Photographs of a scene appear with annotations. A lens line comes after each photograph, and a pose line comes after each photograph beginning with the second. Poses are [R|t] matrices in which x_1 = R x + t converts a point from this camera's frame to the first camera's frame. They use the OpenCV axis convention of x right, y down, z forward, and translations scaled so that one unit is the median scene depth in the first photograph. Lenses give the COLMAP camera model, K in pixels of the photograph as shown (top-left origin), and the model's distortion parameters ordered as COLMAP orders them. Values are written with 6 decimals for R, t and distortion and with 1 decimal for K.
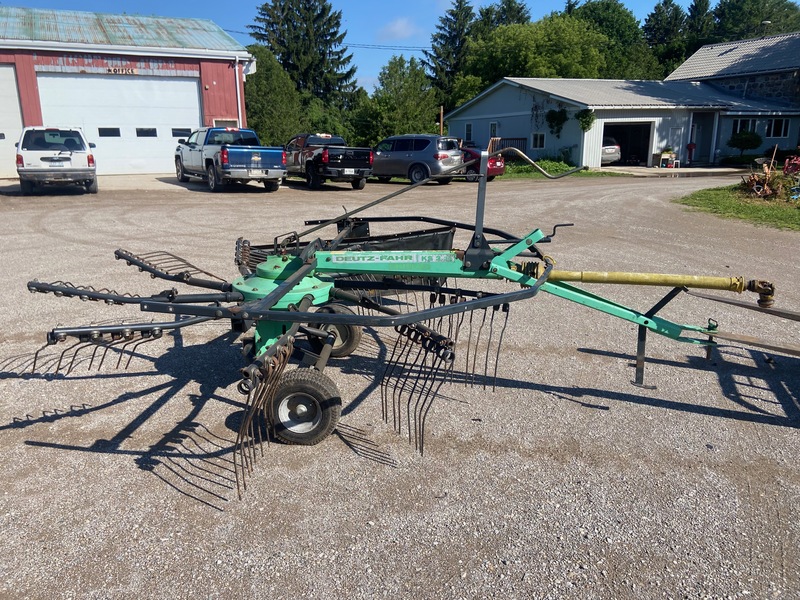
lens RADIAL K [[608.7, 0, 392.1], [0, 608.7, 299.7], [0, 0, 1]] dist [0.129091, -0.164249]
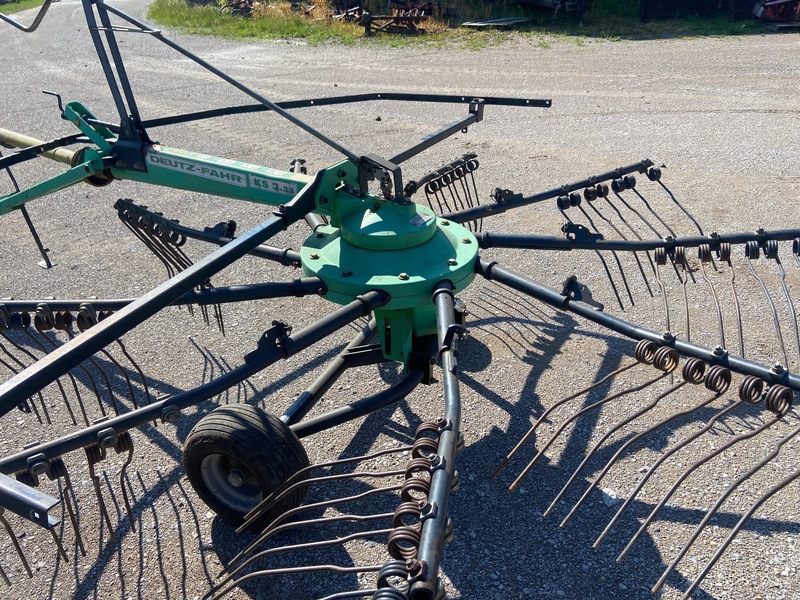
lens RADIAL K [[589.7, 0, 403.2], [0, 589.7, 299.2], [0, 0, 1]] dist [0.124523, -0.148522]
pose [[-0.931102, -0.163458, 0.326084, -0.083473], [0.114655, 0.717502, 0.687055, -0.081907], [-0.346271, 0.677105, -0.649326, 0.308118]]
